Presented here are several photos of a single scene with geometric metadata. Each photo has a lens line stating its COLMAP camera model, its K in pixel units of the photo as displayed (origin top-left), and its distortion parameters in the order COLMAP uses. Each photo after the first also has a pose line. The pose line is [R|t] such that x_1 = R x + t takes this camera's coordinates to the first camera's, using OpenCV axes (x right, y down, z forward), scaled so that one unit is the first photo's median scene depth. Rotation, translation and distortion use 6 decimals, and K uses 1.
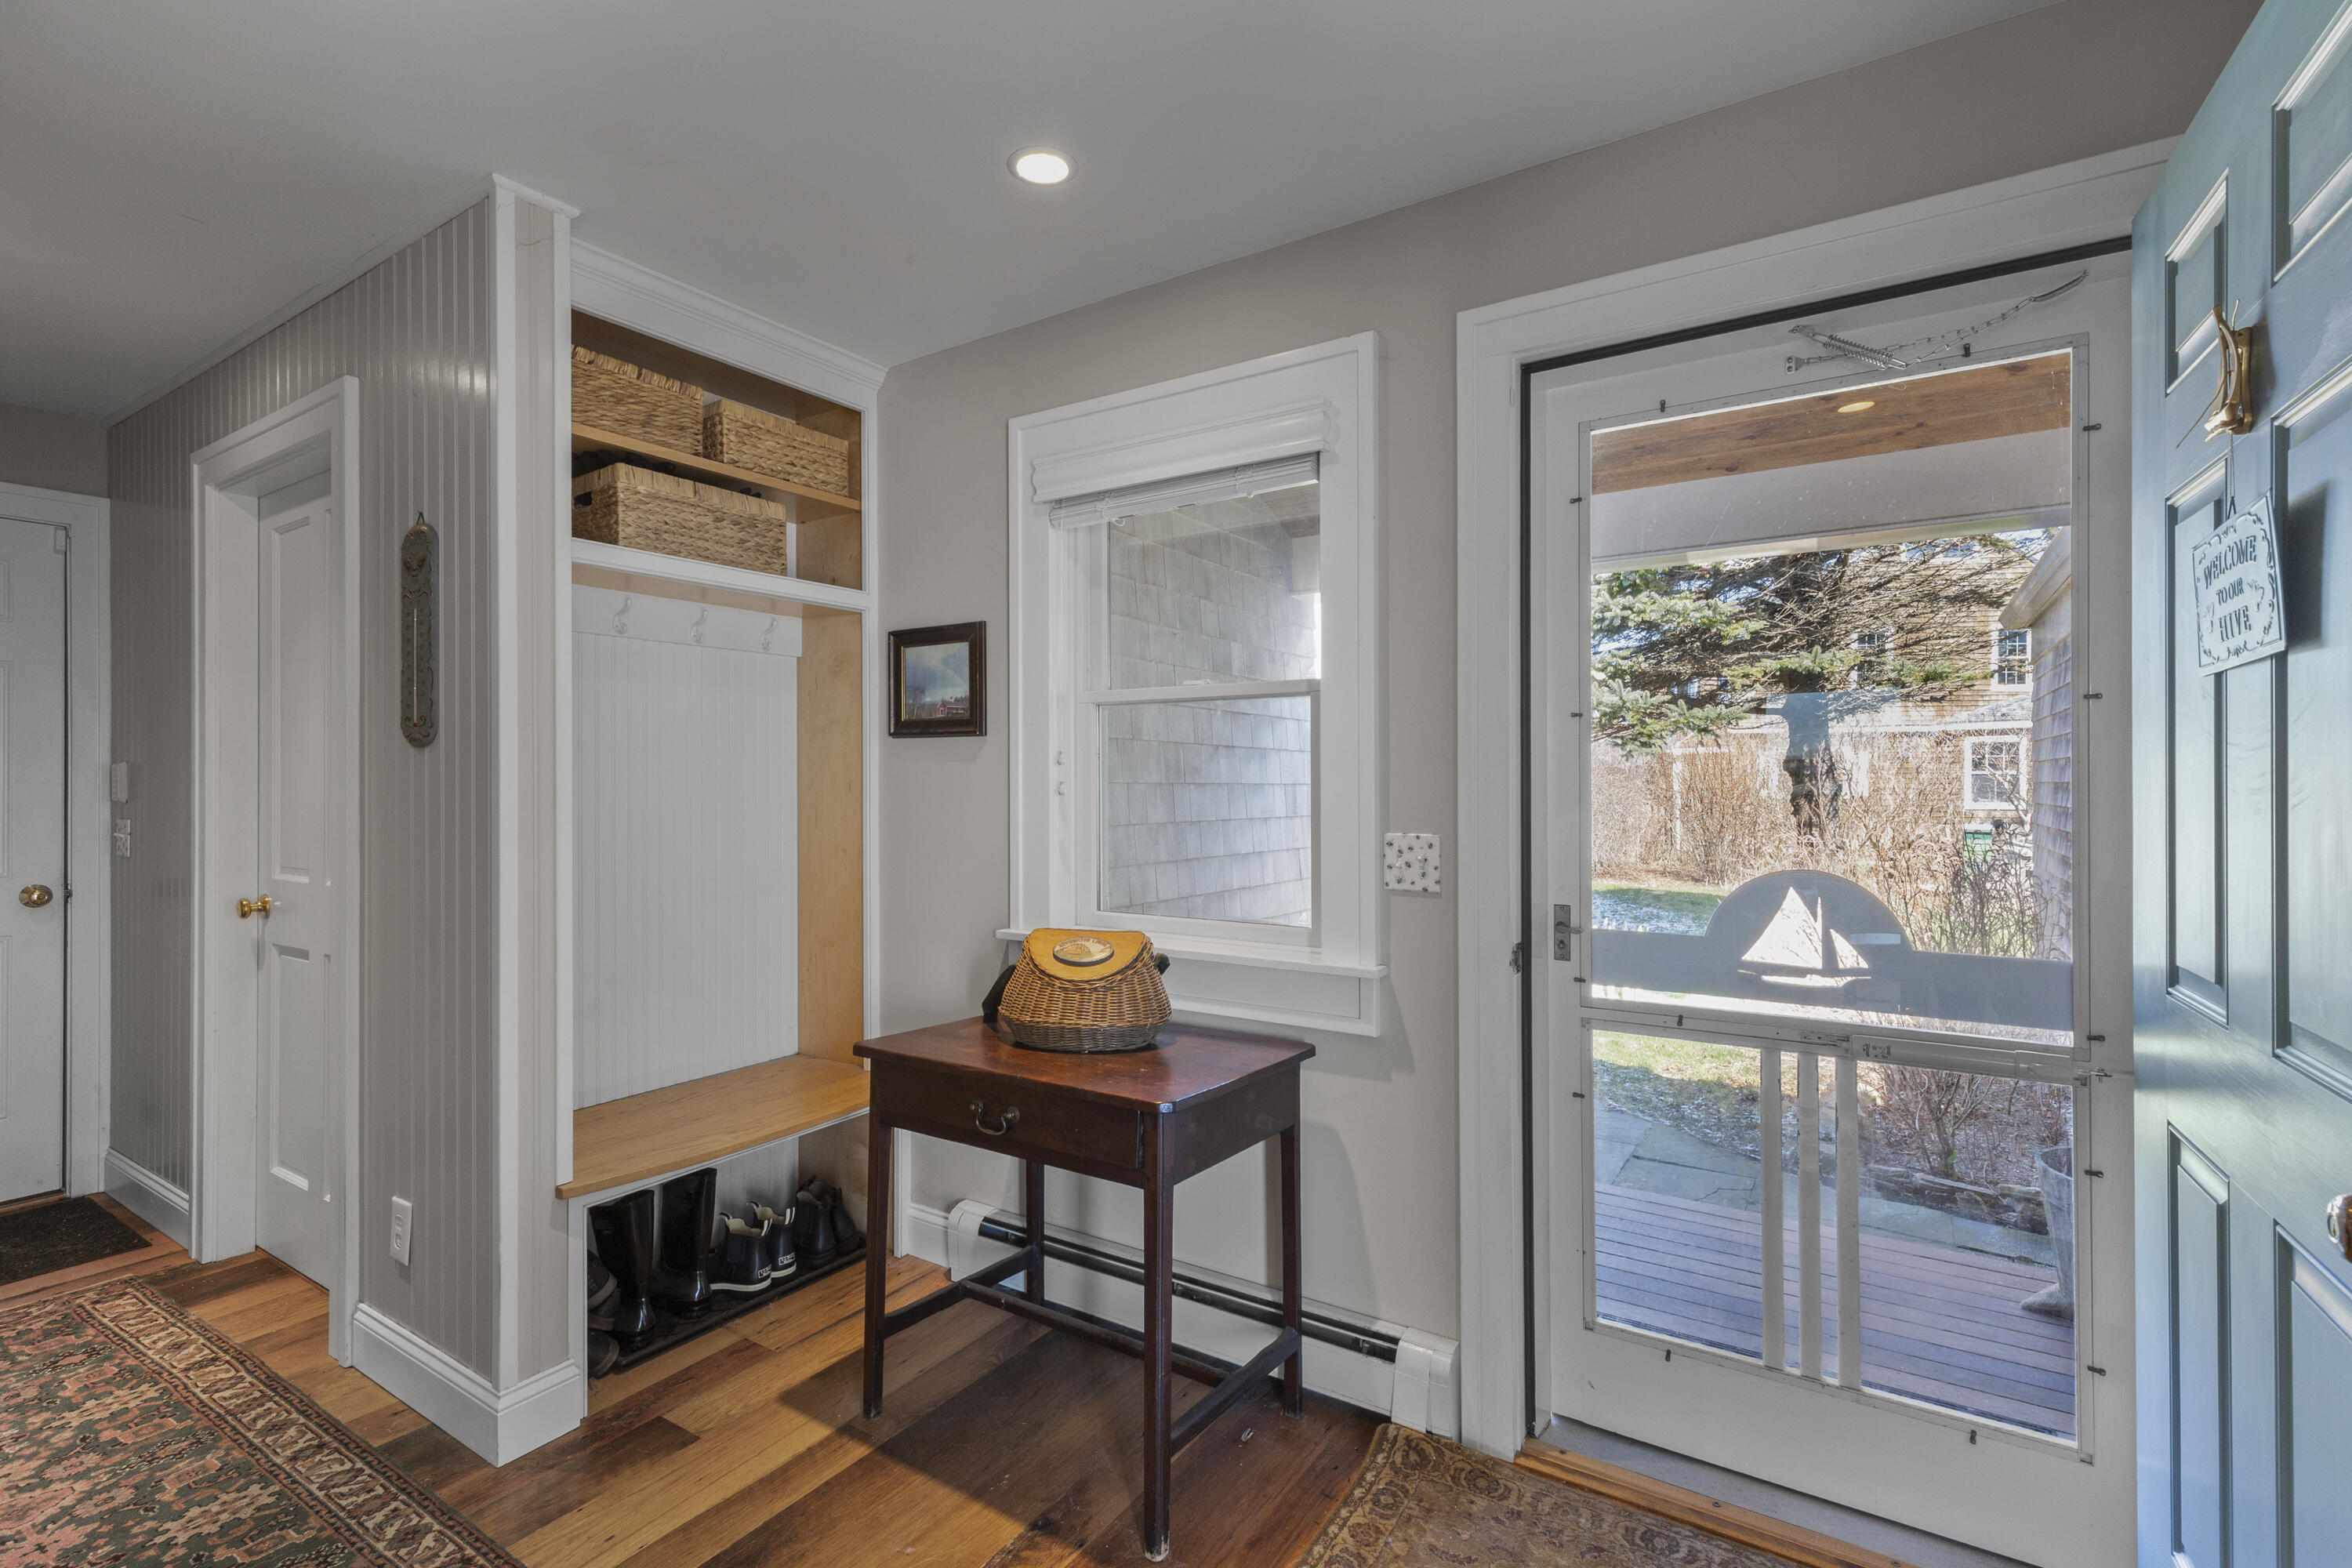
lens RADIAL K [[1062.7, 0, 1176.0], [0, 1062.7, 784.0], [0, 0, 1]] dist [0.001584, 0.000214]
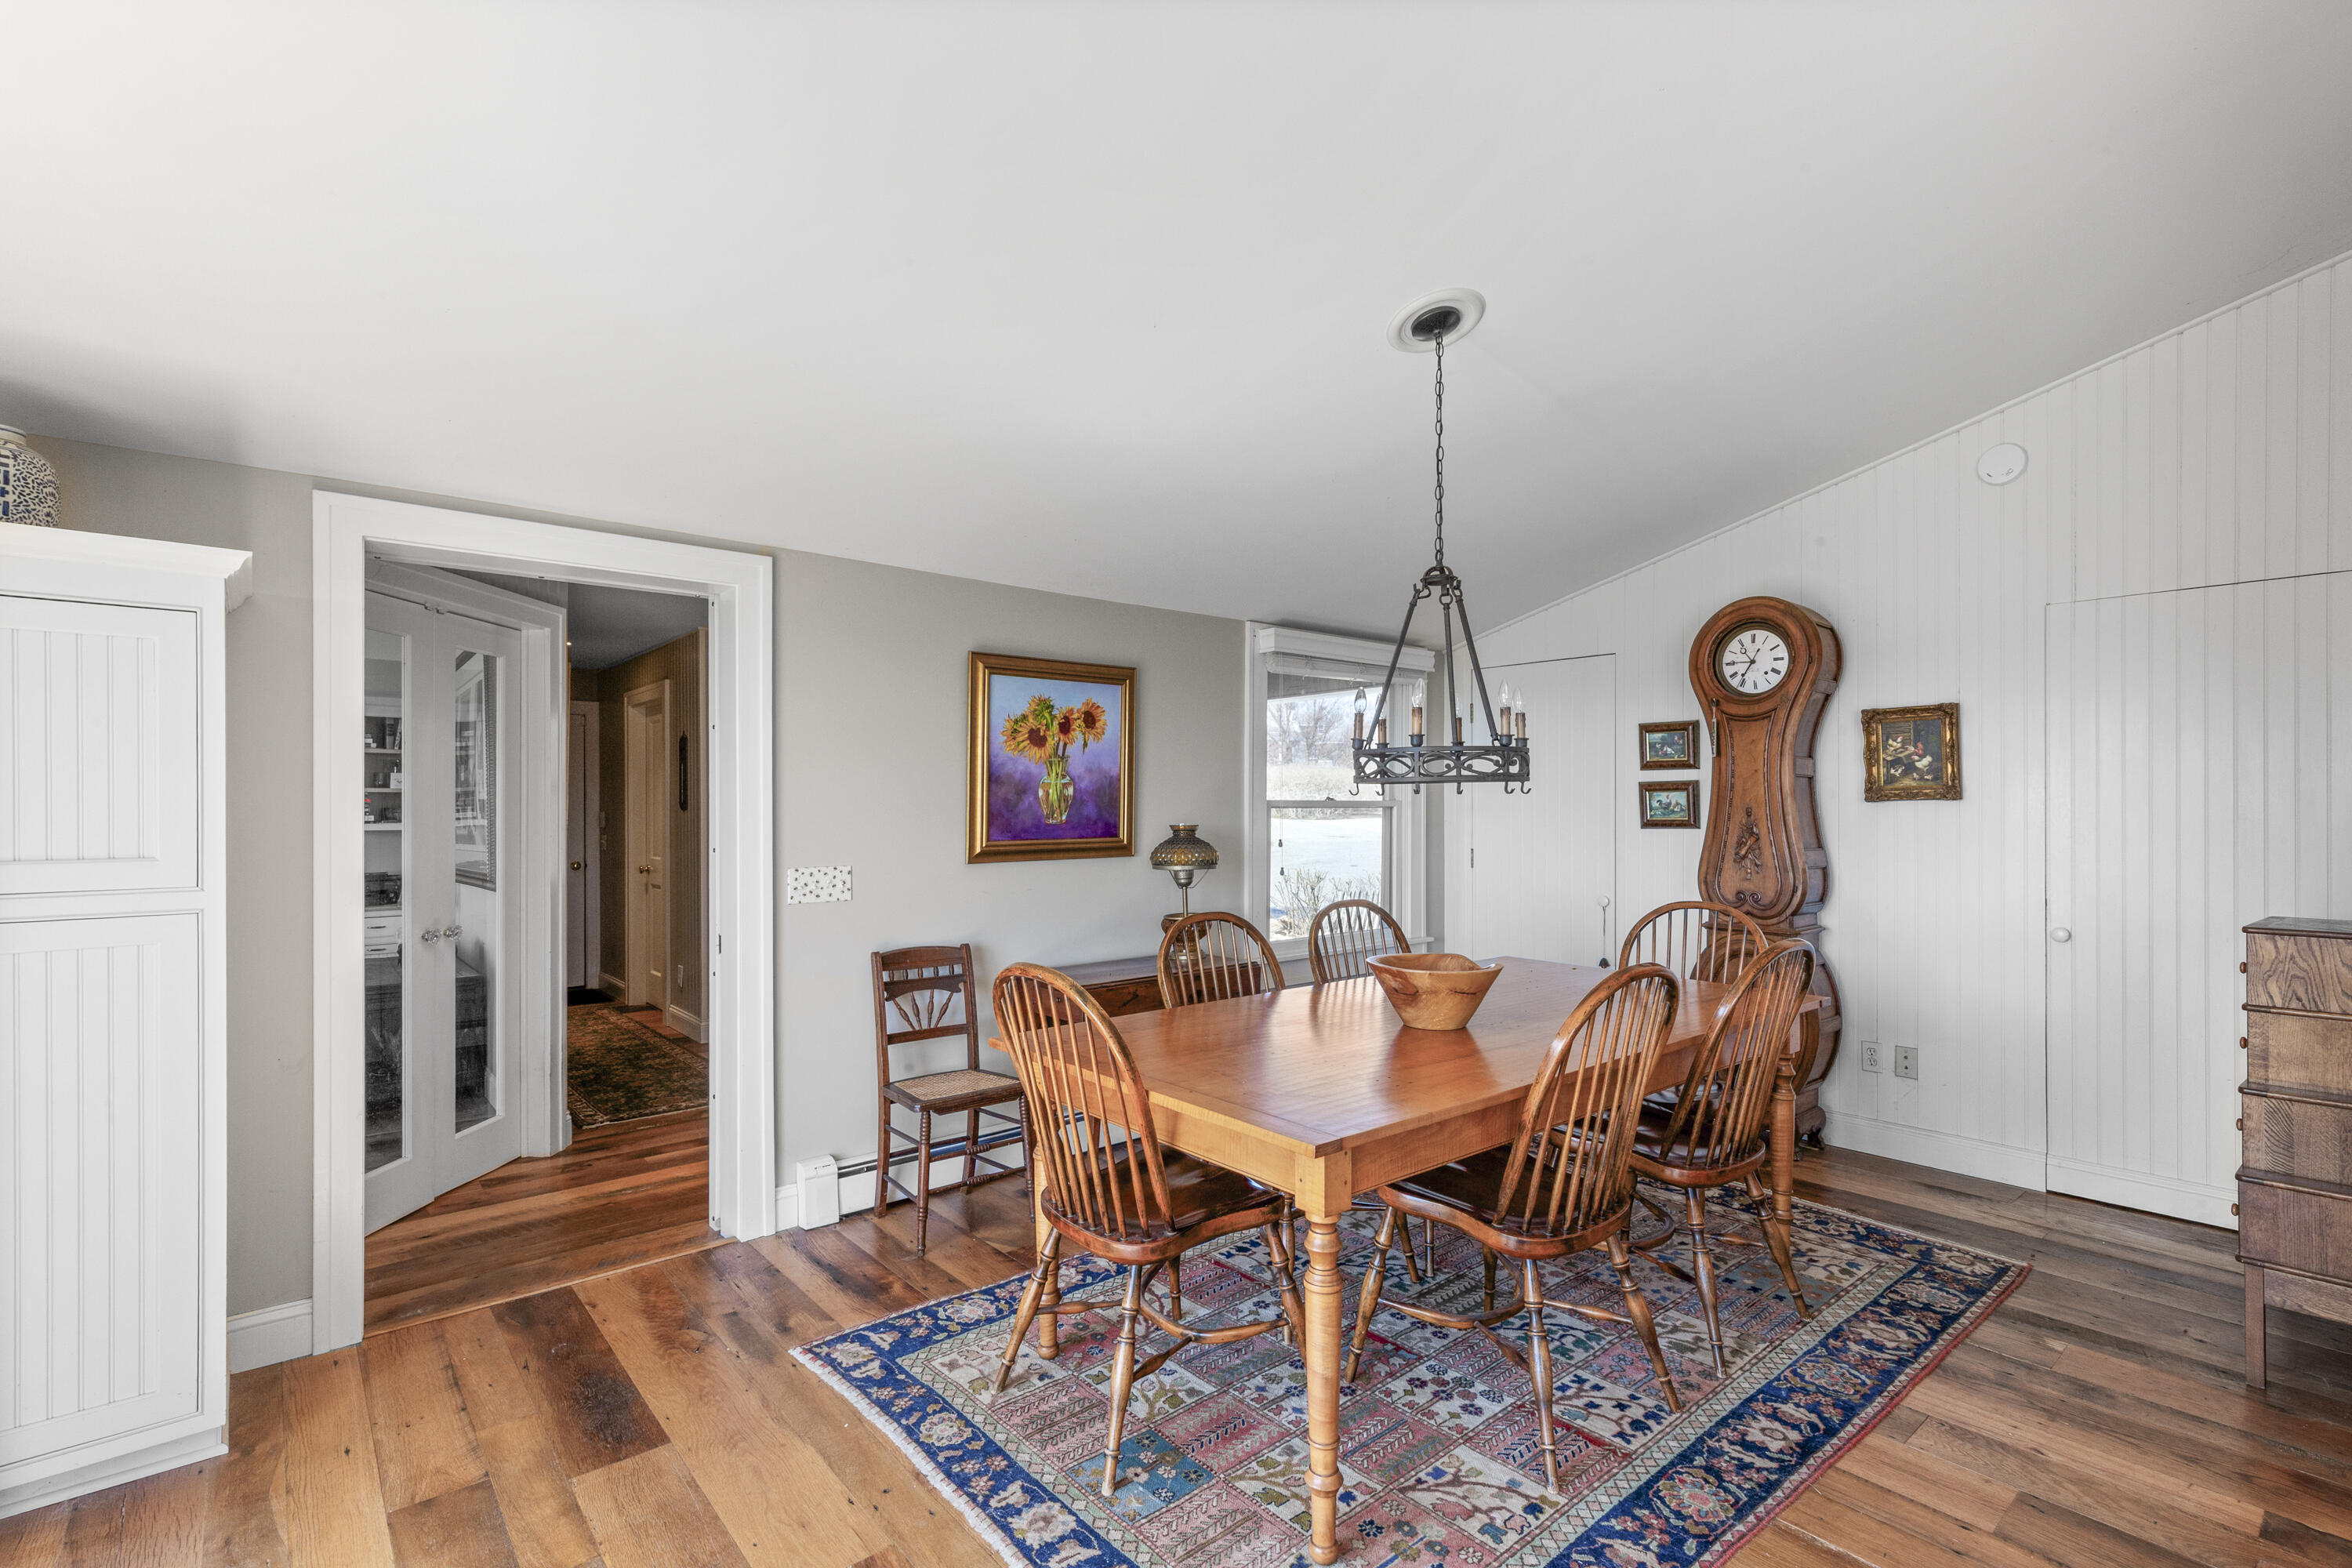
lens RADIAL K [[1078.7, 0, 1173.8], [0, 1078.7, 799.4], [0, 0, 1]] dist [0.002526, 0.000283]
pose [[0.956924, -0.006089, -0.290273, 1.180393], [0.005526, 0.999981, -0.002760, -0.043192], [0.290284, 0.001038, 0.956940, -1.191861]]
